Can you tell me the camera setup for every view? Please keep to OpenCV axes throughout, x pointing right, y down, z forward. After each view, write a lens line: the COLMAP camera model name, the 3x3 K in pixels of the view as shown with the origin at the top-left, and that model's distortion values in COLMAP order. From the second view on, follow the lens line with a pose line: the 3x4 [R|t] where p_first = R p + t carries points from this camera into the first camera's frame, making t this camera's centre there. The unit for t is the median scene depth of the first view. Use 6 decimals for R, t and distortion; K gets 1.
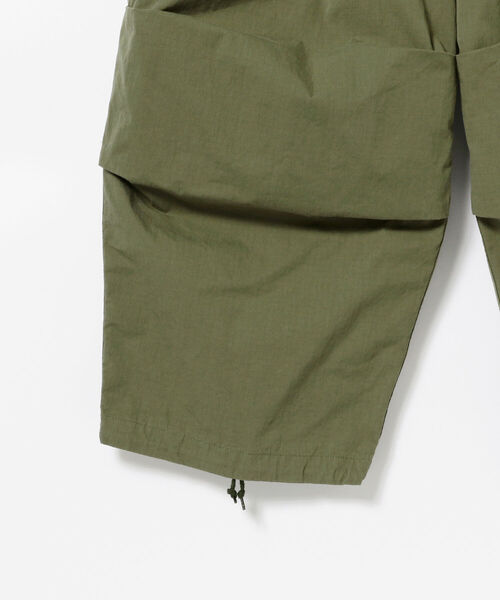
lens RADIAL K [[1020.7, 0, 251.8], [0, 1020.7, 301.5], [0, 0, 1]] dist [0.055512, 0.000000]
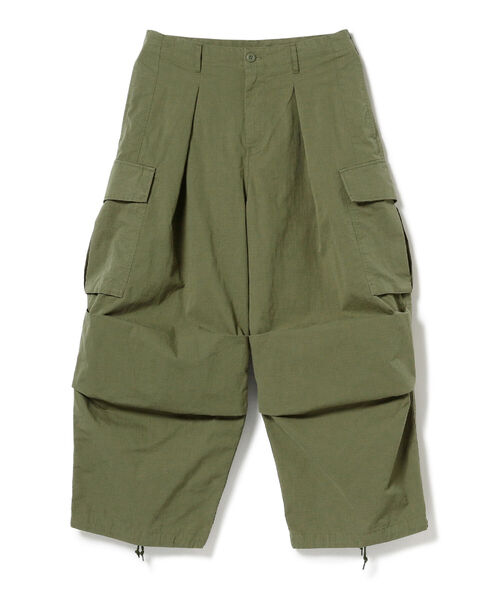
lens RADIAL K [[1071.7, 0, 248.0], [0, 1071.7, 298.4], [0, 0, 1]] dist [0.092715, 0.000000]
pose [[0.999915, 0.005704, 0.011707, 0.169374], [-0.005573, 0.999922, -0.011154, -0.285641], [-0.011770, 0.011087, 0.999869, -1.105441]]
